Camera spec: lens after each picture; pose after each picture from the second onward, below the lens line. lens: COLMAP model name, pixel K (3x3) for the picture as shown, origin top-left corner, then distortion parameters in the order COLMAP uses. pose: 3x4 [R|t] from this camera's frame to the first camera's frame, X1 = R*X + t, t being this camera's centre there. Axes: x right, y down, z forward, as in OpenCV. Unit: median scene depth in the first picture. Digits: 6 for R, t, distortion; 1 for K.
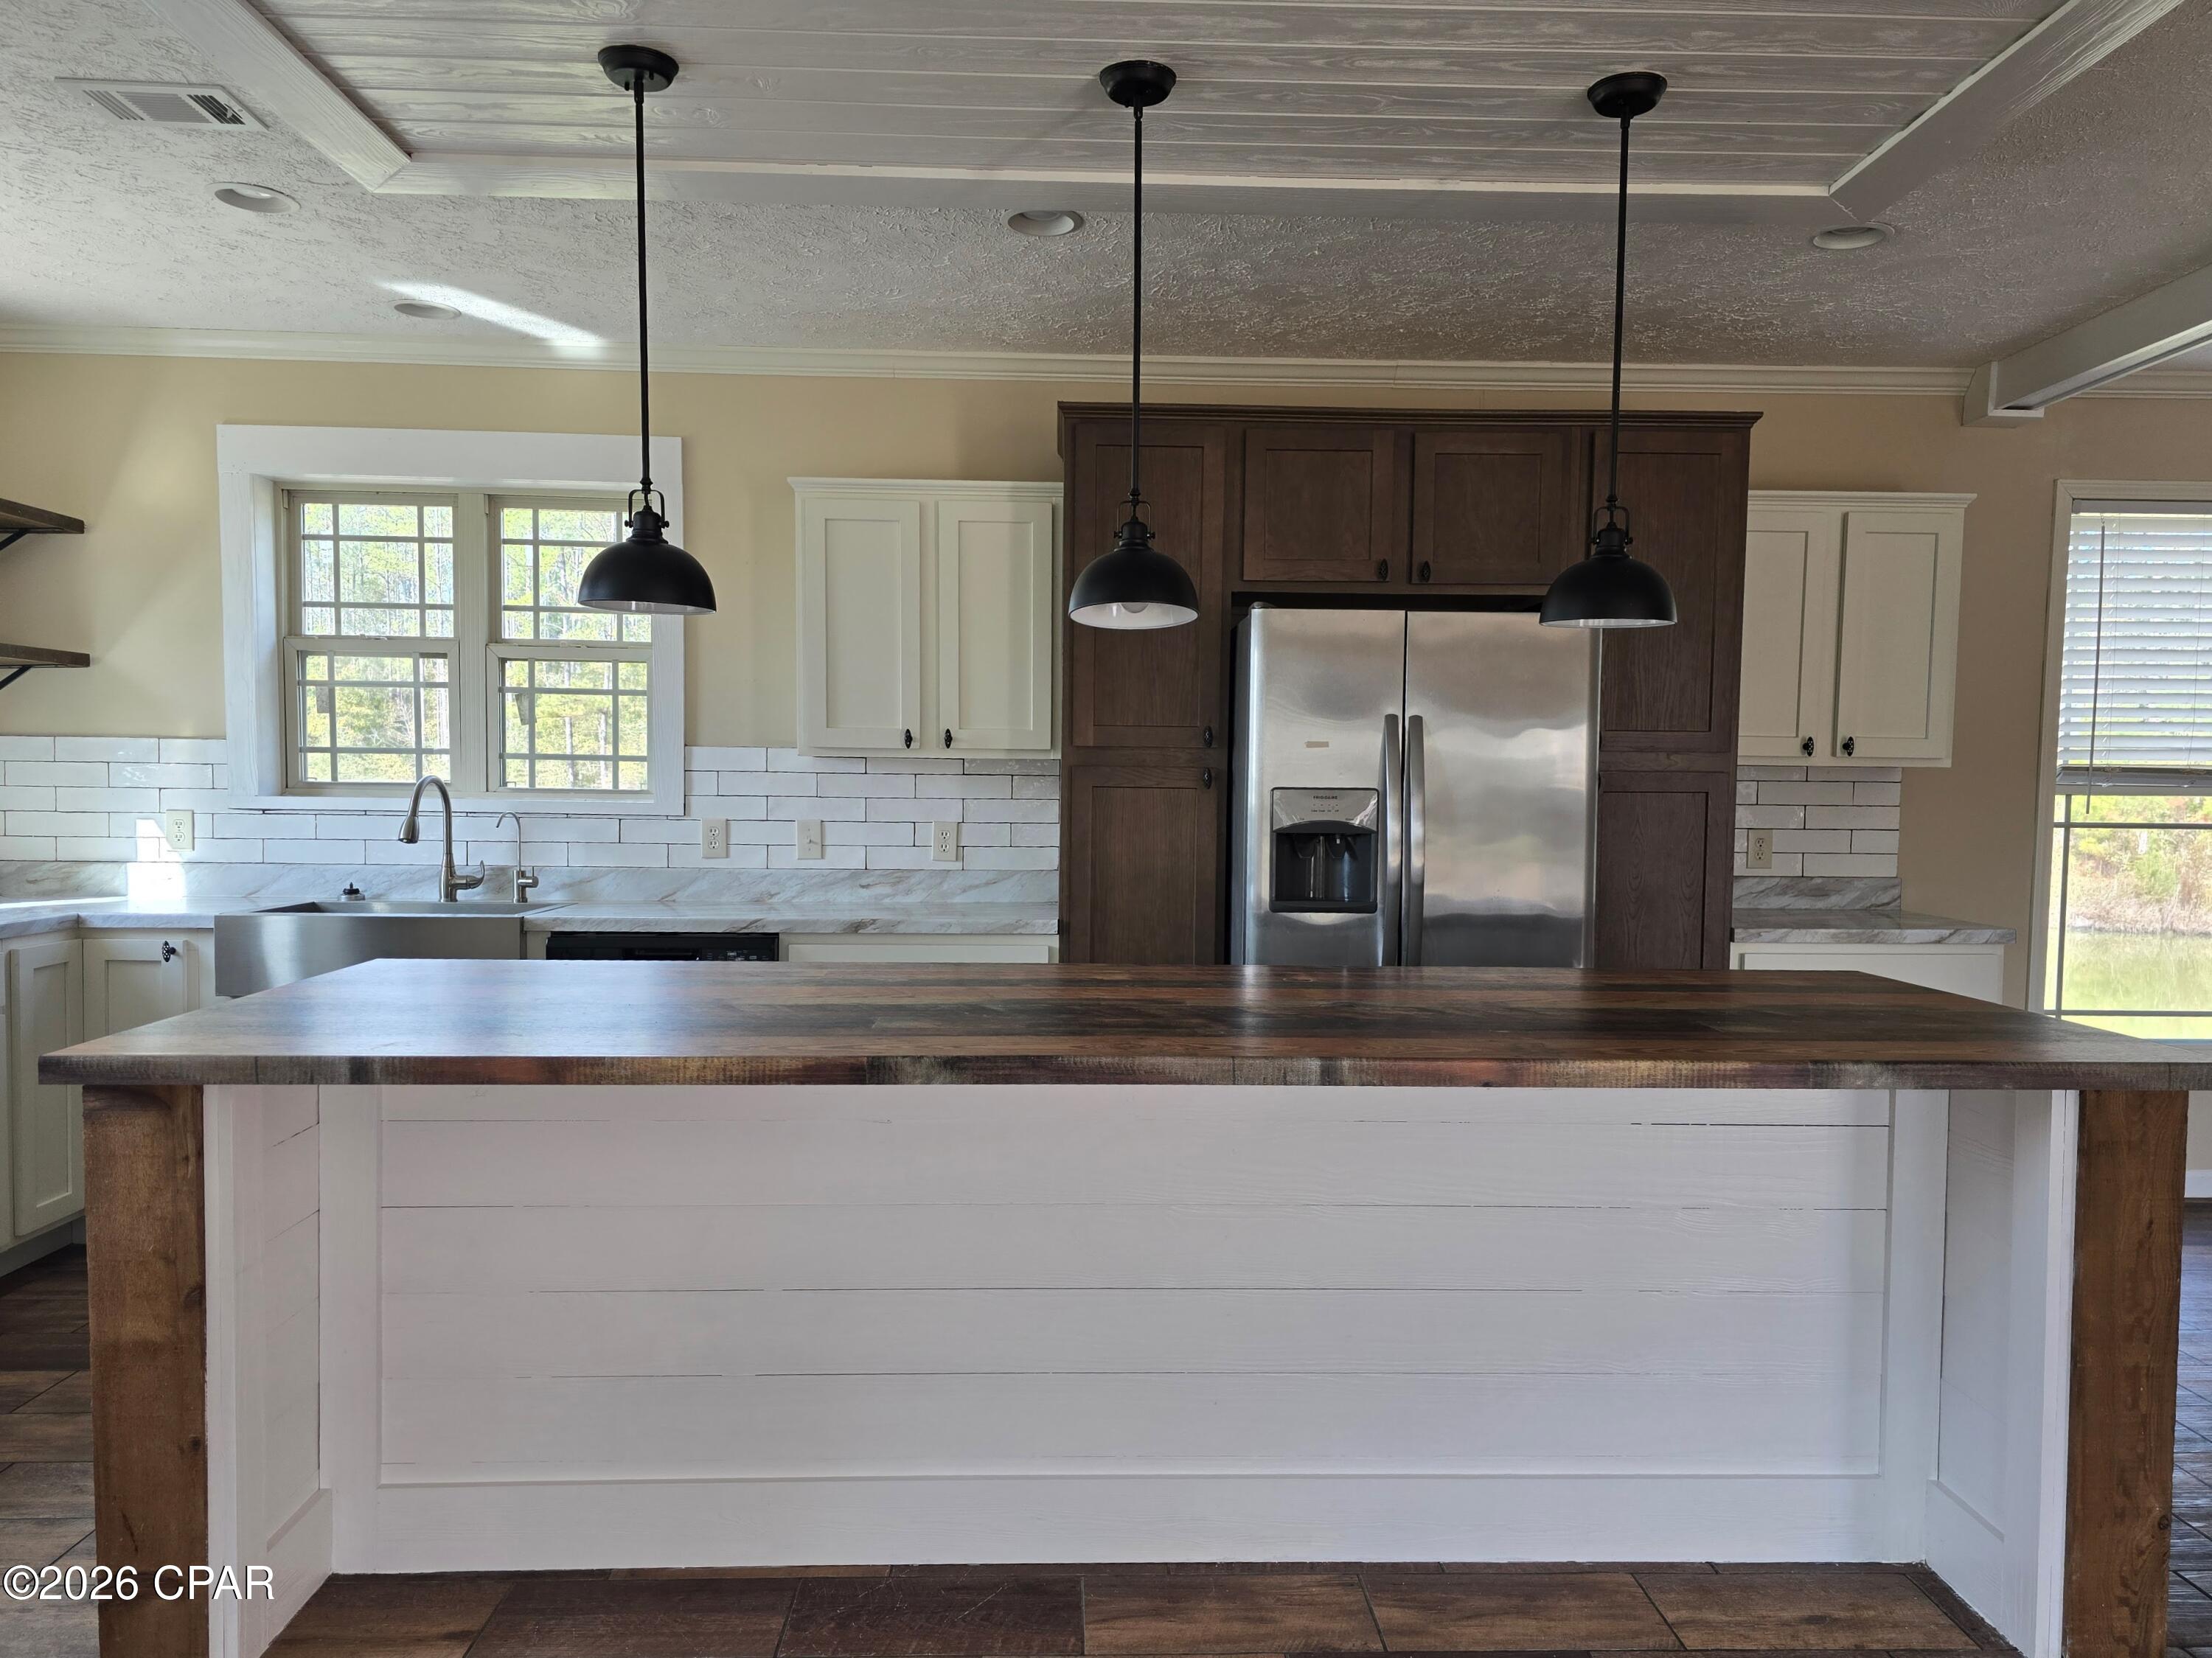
lens RADIAL K [[1498.0, 0, 1110.3], [0, 1498.0, 866.1], [0, 0, 1]] dist [0.055719, -0.042043]
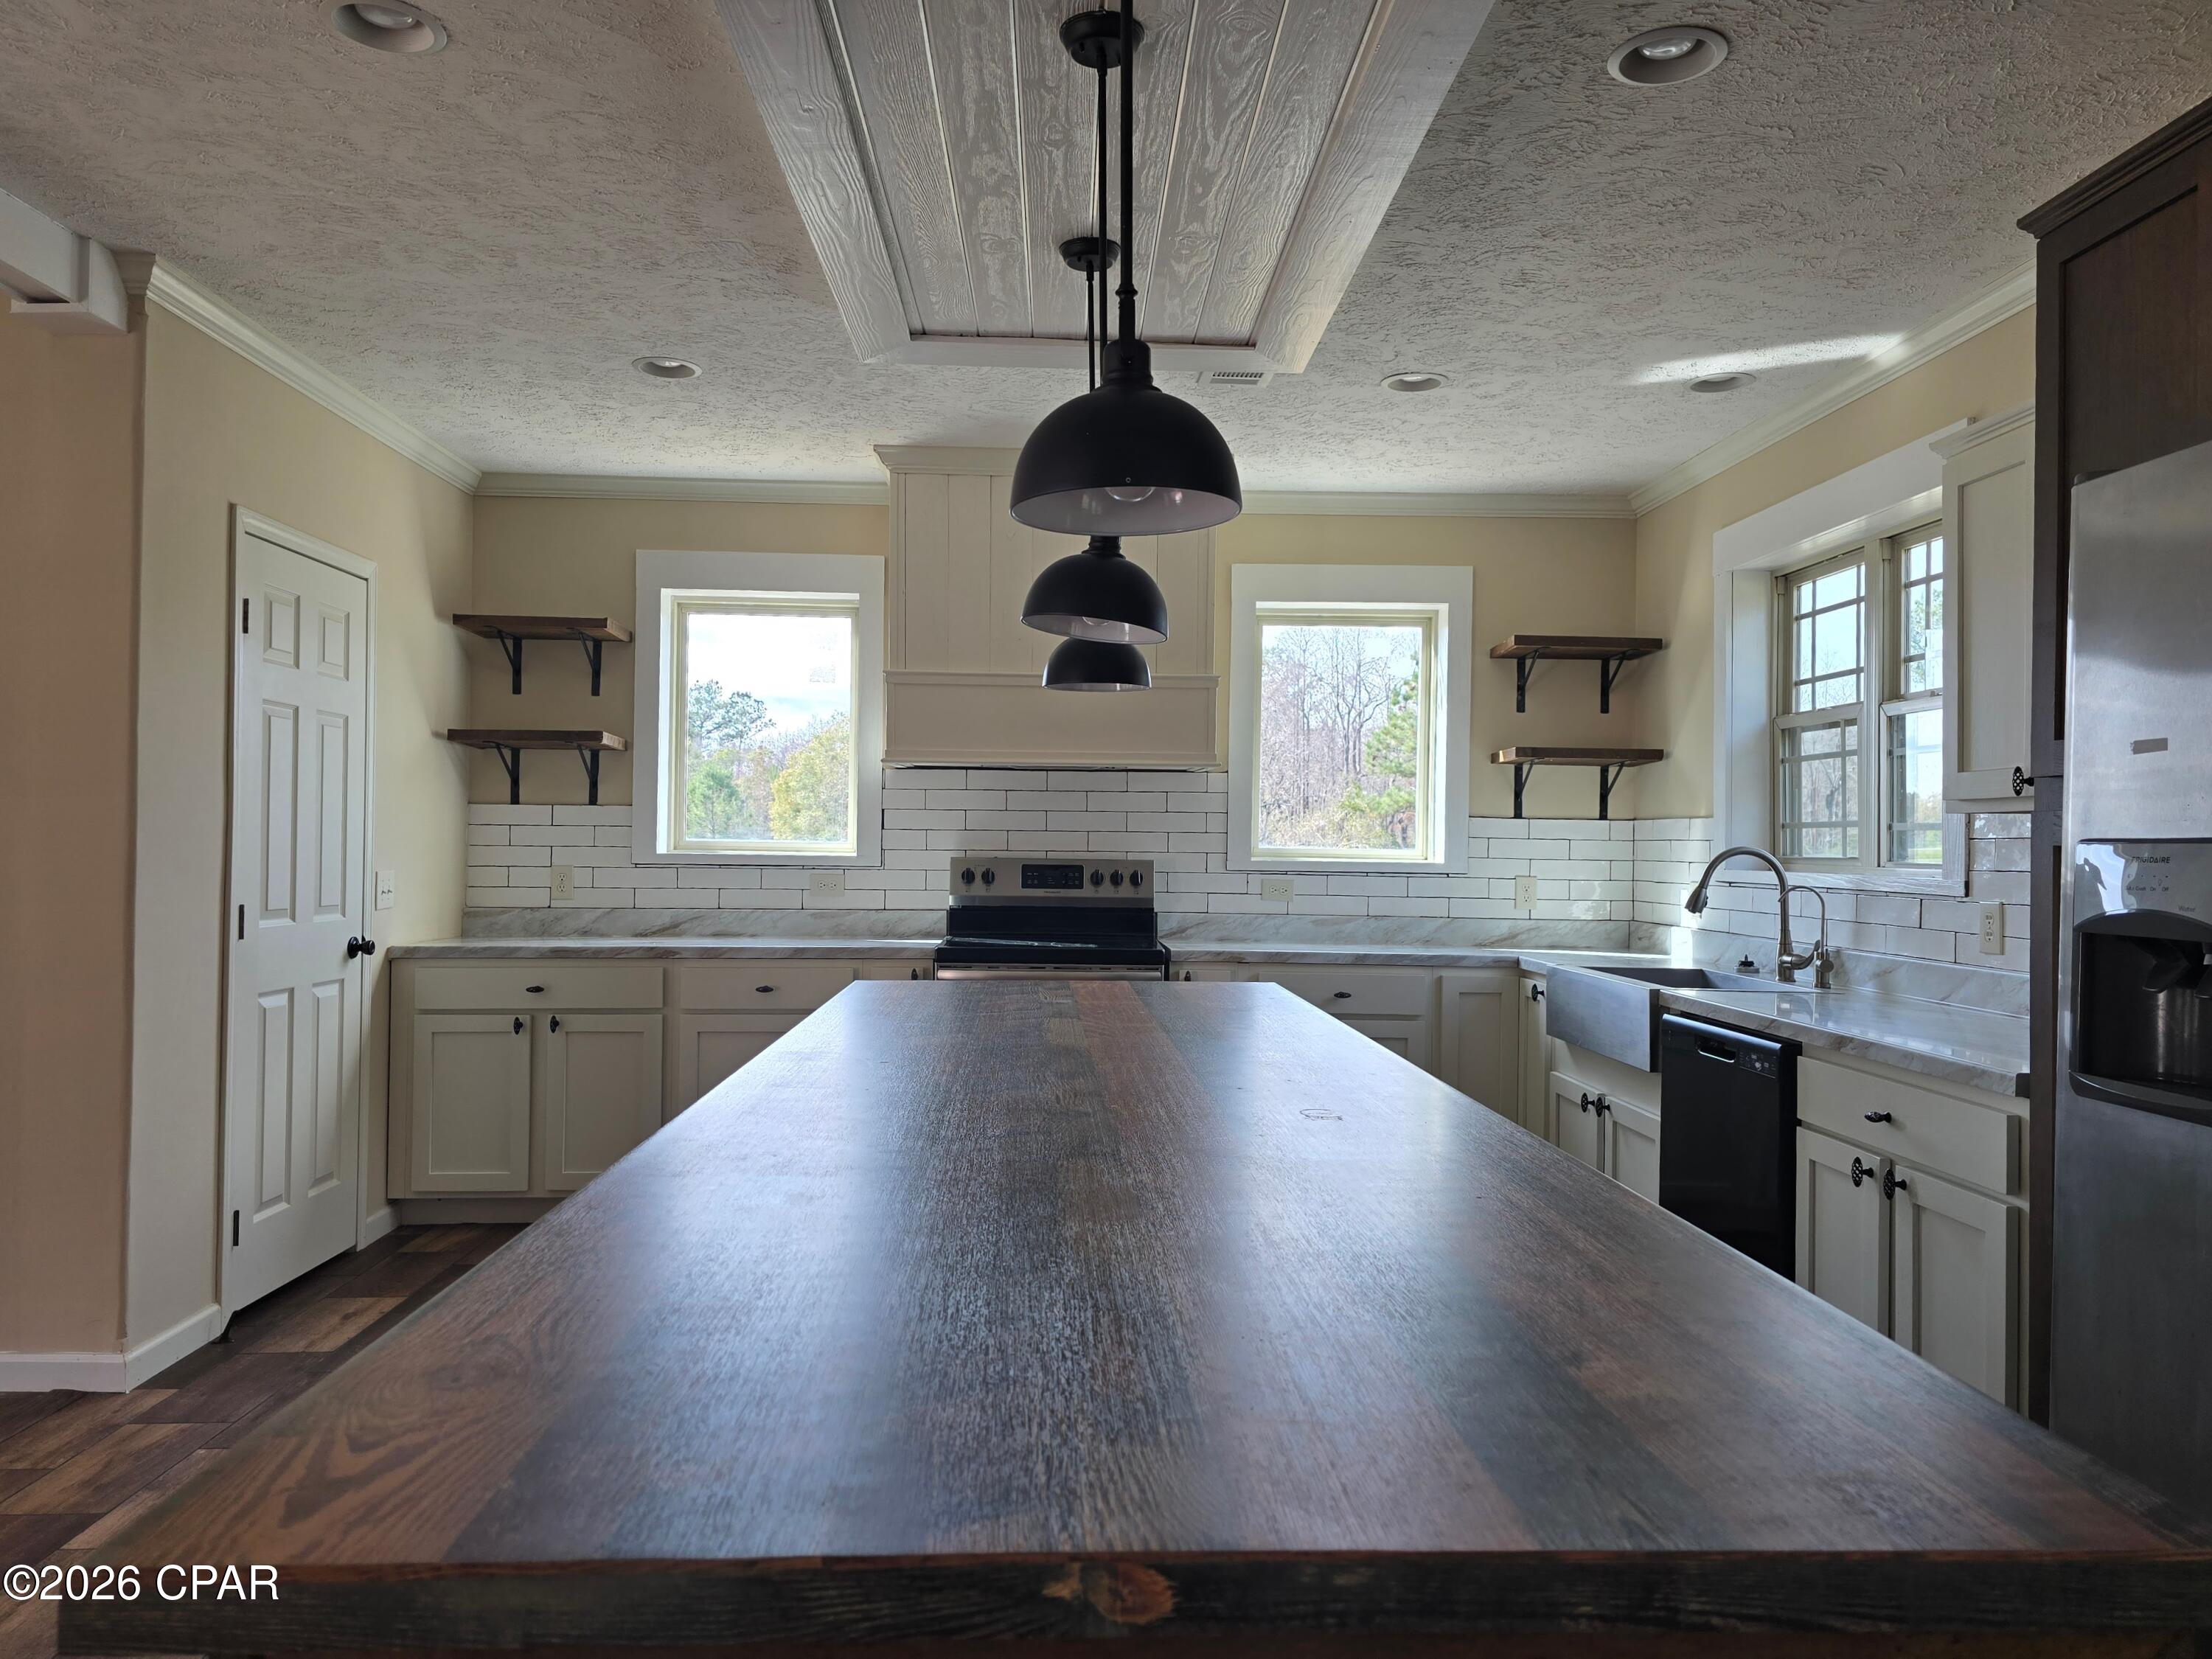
lens RADIAL K [[1548.1, 0, 1083.7], [0, 1548.1, 841.2], [0, 0, 1]] dist [0.055091, -0.046274]
pose [[0.015243, -0.016390, -0.999749, 0.604455], [-0.079336, 0.996693, -0.017550, -0.014236], [0.996731, 0.079583, 0.013892, 0.625589]]
